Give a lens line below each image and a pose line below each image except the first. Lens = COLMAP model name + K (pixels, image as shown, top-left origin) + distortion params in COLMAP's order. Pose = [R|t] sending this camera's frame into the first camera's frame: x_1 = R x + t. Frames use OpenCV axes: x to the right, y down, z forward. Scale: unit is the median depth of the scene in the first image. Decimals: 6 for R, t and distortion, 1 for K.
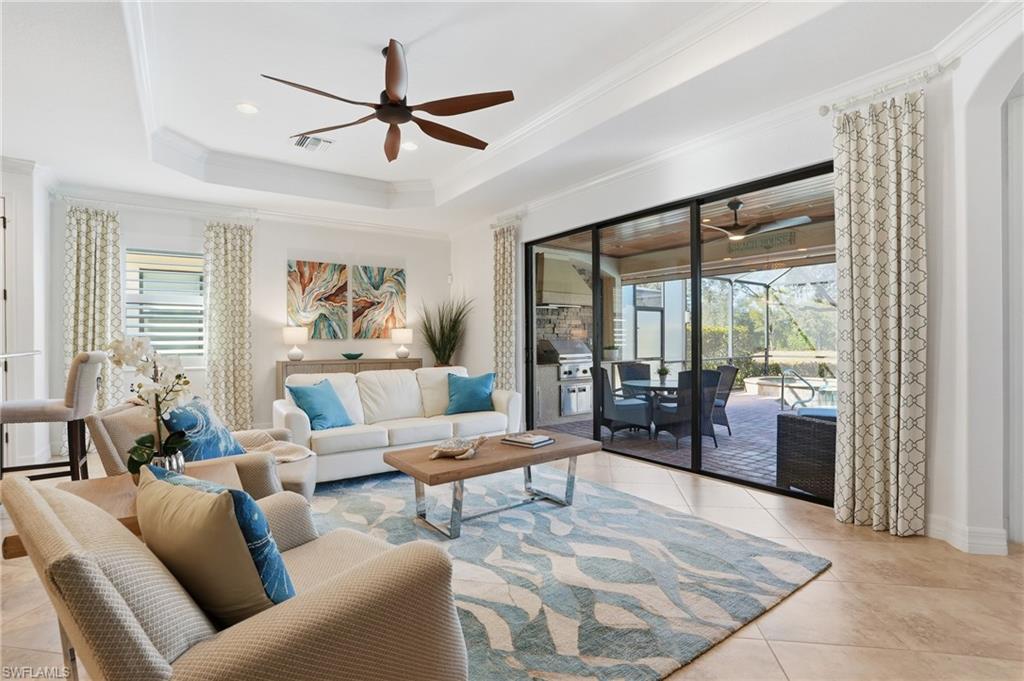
lens RADIAL K [[472.9, 0, 507.6], [0, 472.9, 343.2], [0, 0, 1]] dist [-0.050919, 0.010925]
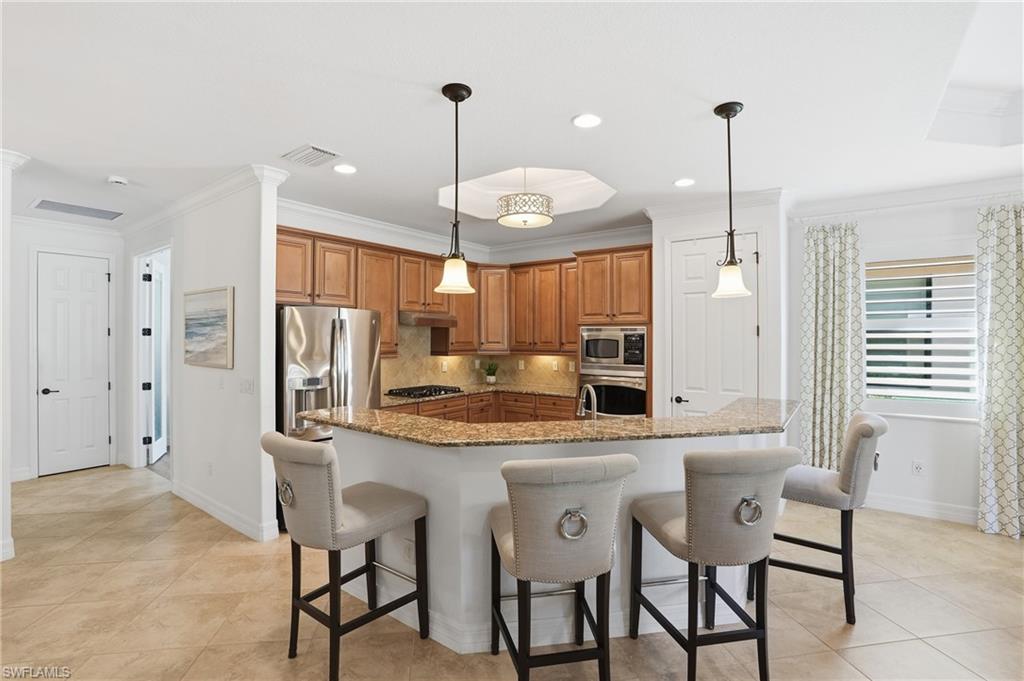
lens RADIAL K [[472.9, 0, 520.3], [0, 472.9, 337.7], [0, 0, 1]] dist [-0.050919, 0.010925]
pose [[0.329620, 0.004800, -0.944101, -0.240489], [-0.010101, 0.999948, 0.001557, -0.065775], [0.944060, 0.009023, 0.329652, 0.131742]]
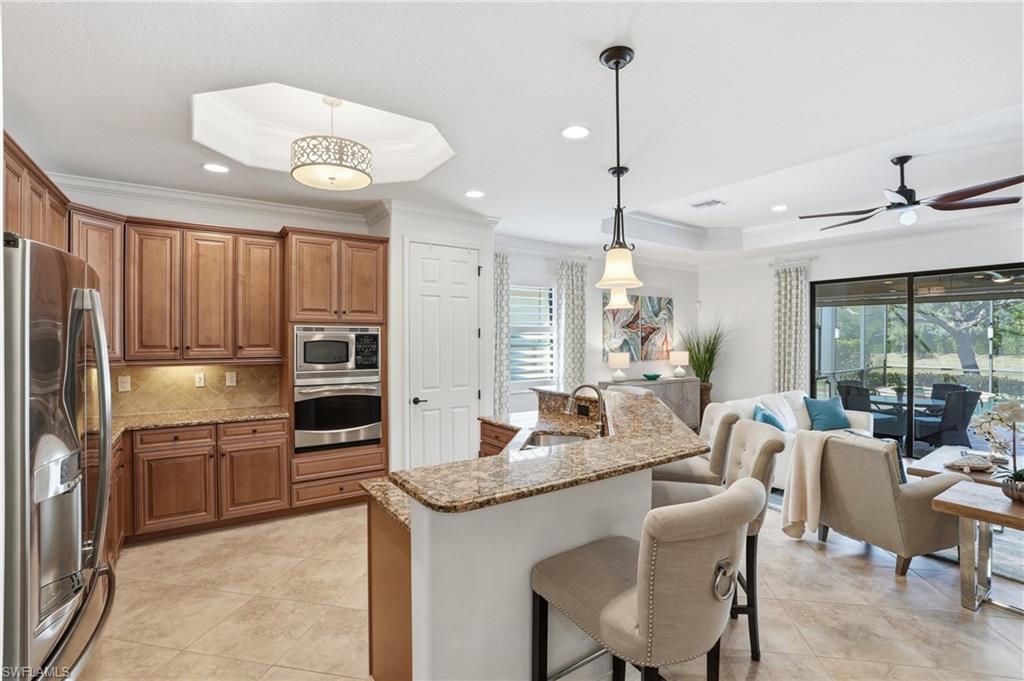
lens RADIAL K [[472.9, 0, 510.3], [0, 472.9, 340.7], [0, 0, 1]] dist [-0.050919, 0.010925]
pose [[0.999933, 0.003883, -0.010893, -0.747953], [-0.003940, 0.999979, -0.005143, -0.060378], [0.010873, 0.005186, 0.999927, -0.158288]]
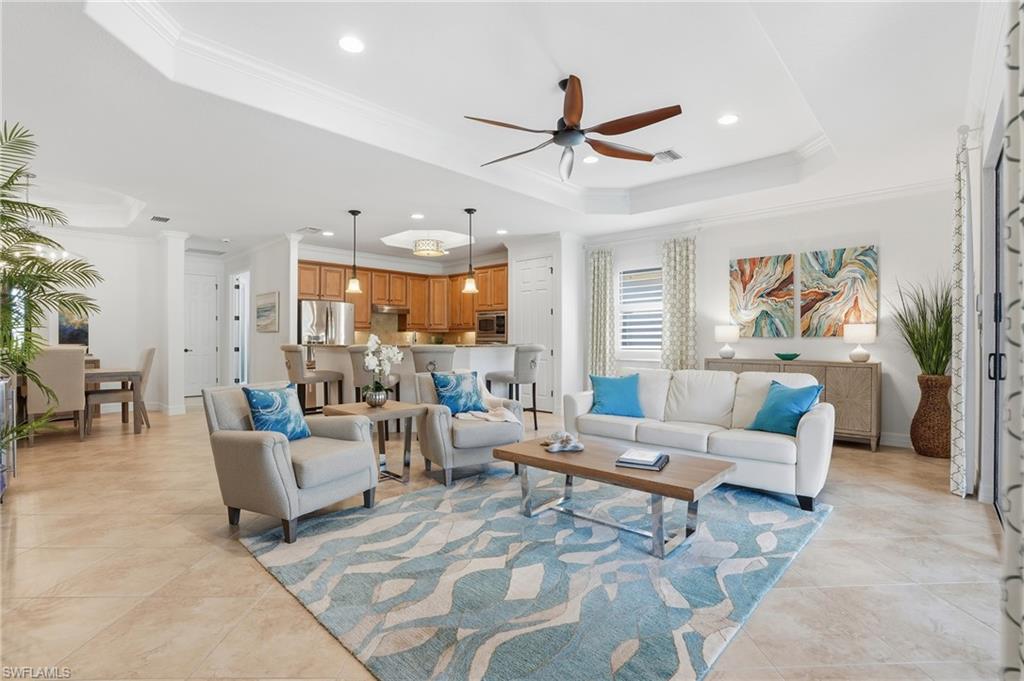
lens RADIAL K [[472.9, 0, 526.0], [0, 472.9, 339.2], [0, 0, 1]] dist [-0.050919, 0.010925]
pose [[0.220038, 0.003747, -0.975484, 0.477100], [-0.008342, 0.999963, 0.001959, -0.003462], [0.975456, 0.007706, 0.220061, 0.367004]]
